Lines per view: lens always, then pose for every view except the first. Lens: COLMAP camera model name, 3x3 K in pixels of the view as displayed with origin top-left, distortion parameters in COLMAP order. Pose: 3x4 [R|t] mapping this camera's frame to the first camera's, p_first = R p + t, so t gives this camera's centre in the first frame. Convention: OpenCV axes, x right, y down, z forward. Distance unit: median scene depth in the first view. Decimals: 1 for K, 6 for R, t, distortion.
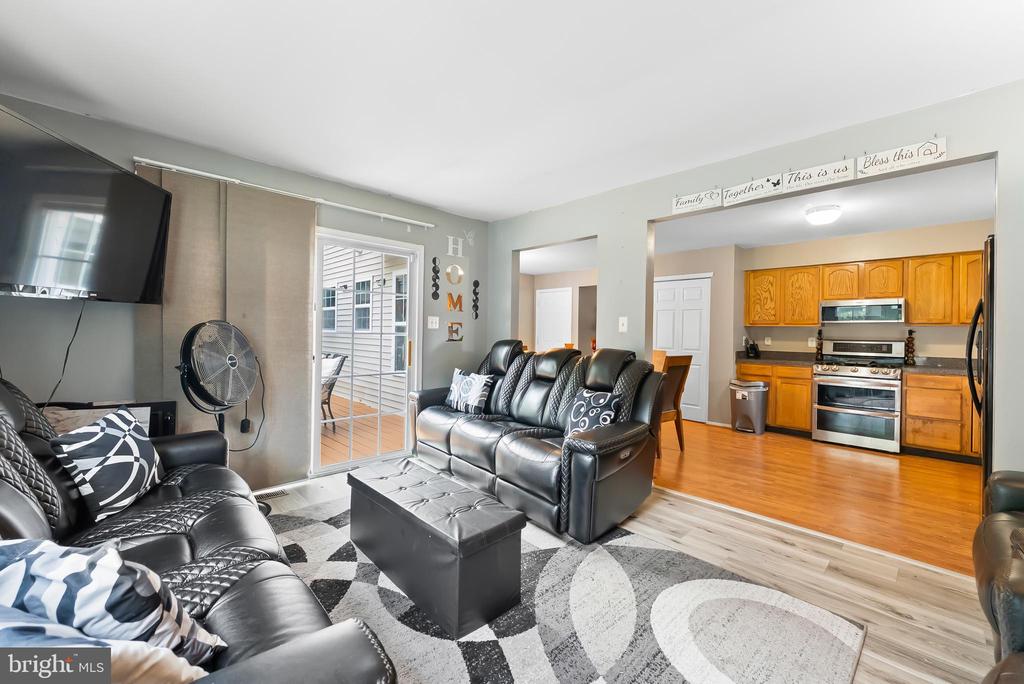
lens RADIAL K [[412.5, 0, 516.0], [0, 412.5, 335.9], [0, 0, 1]] dist [-0.000125, 0.000110]
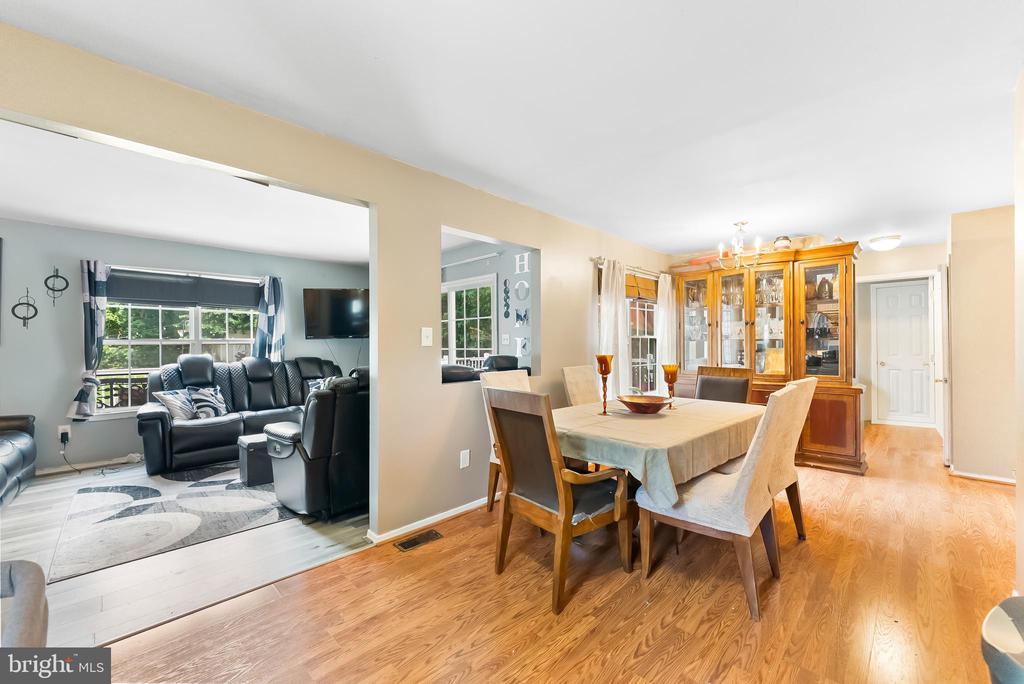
lens RADIAL K [[412.5, 0, 515.8], [0, 412.5, 344.1], [0, 0, 1]] dist [-0.000125, 0.000110]
pose [[0.017186, -0.016148, -0.999722, 1.037476], [-0.002245, 0.999866, -0.016189, -0.001136], [0.999850, 0.002523, 0.017148, 1.162357]]
